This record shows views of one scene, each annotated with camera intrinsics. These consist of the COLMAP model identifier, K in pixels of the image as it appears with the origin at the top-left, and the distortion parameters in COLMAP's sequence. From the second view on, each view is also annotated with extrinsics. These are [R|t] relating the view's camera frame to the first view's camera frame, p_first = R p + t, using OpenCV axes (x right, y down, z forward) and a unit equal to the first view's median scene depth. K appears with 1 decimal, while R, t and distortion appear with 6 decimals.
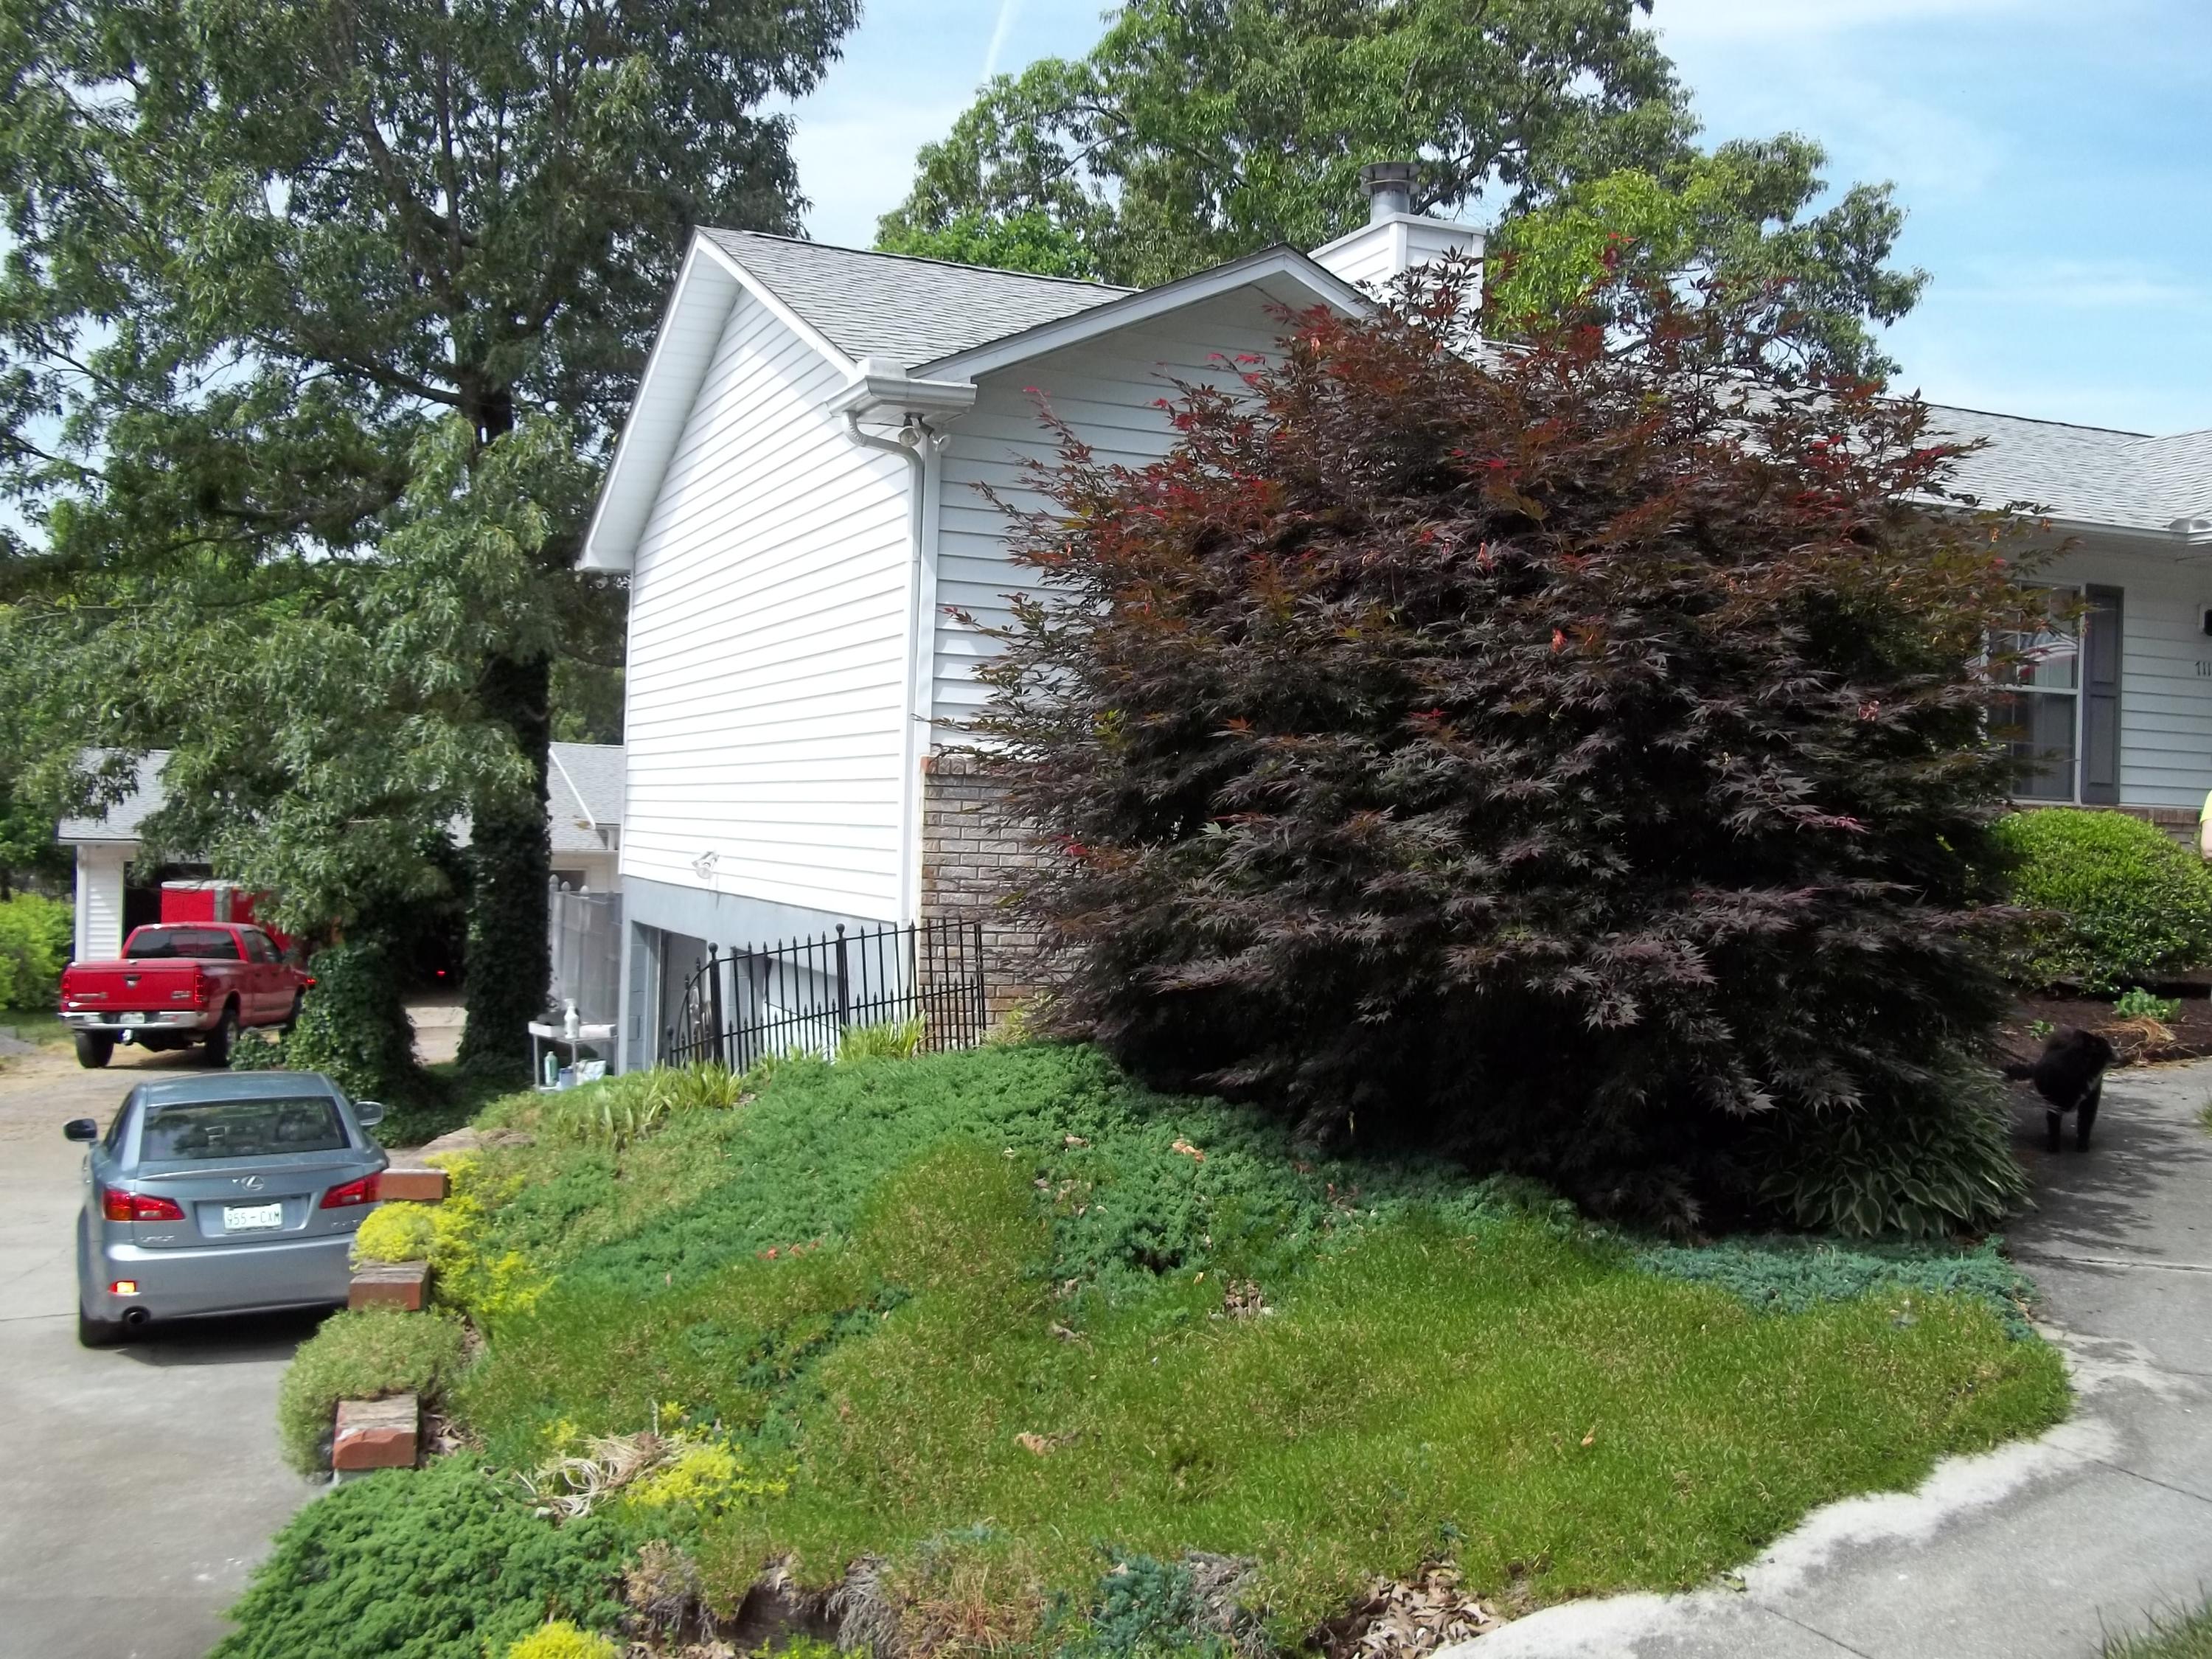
lens RADIAL K [[2078.4, 0, 1058.1], [0, 2078.4, 799.9], [0, 0, 1]] dist [-0.077515, 0.098849]
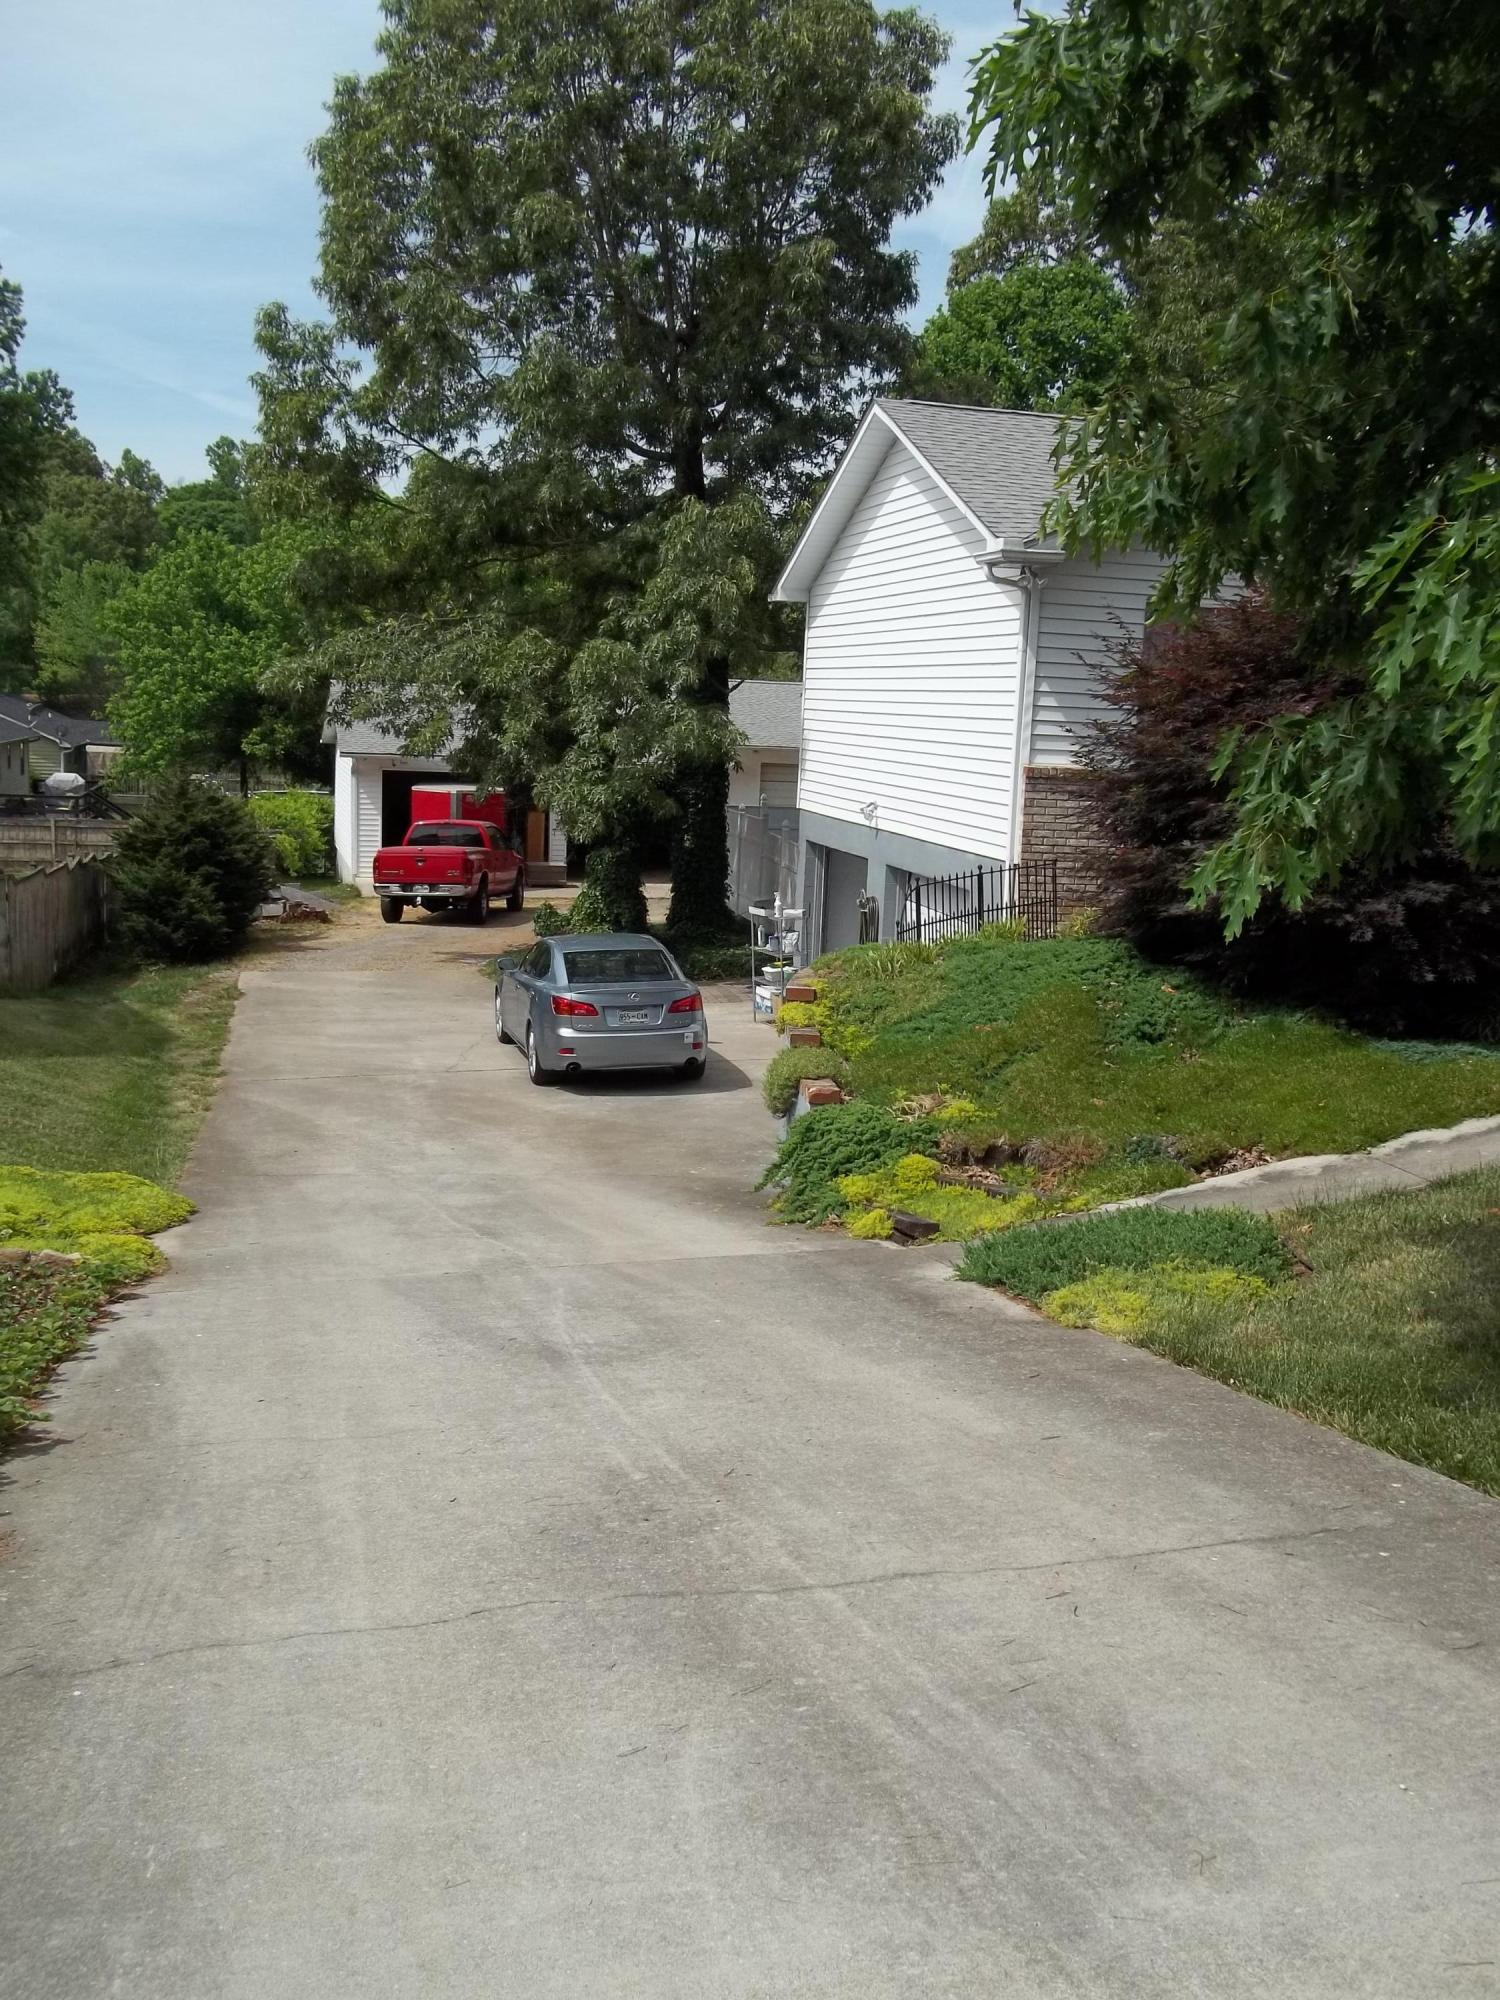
lens RADIAL K [[1916.9, 0, 752.0], [0, 1916.9, 960.8], [0, 0, 1]] dist [-0.020122, 0.031287]
pose [[0.986686, 0.036089, -0.158581, -0.046570], [-0.013256, 0.989671, 0.142744, -0.129854], [0.162094, -0.138741, 0.976973, -0.941496]]
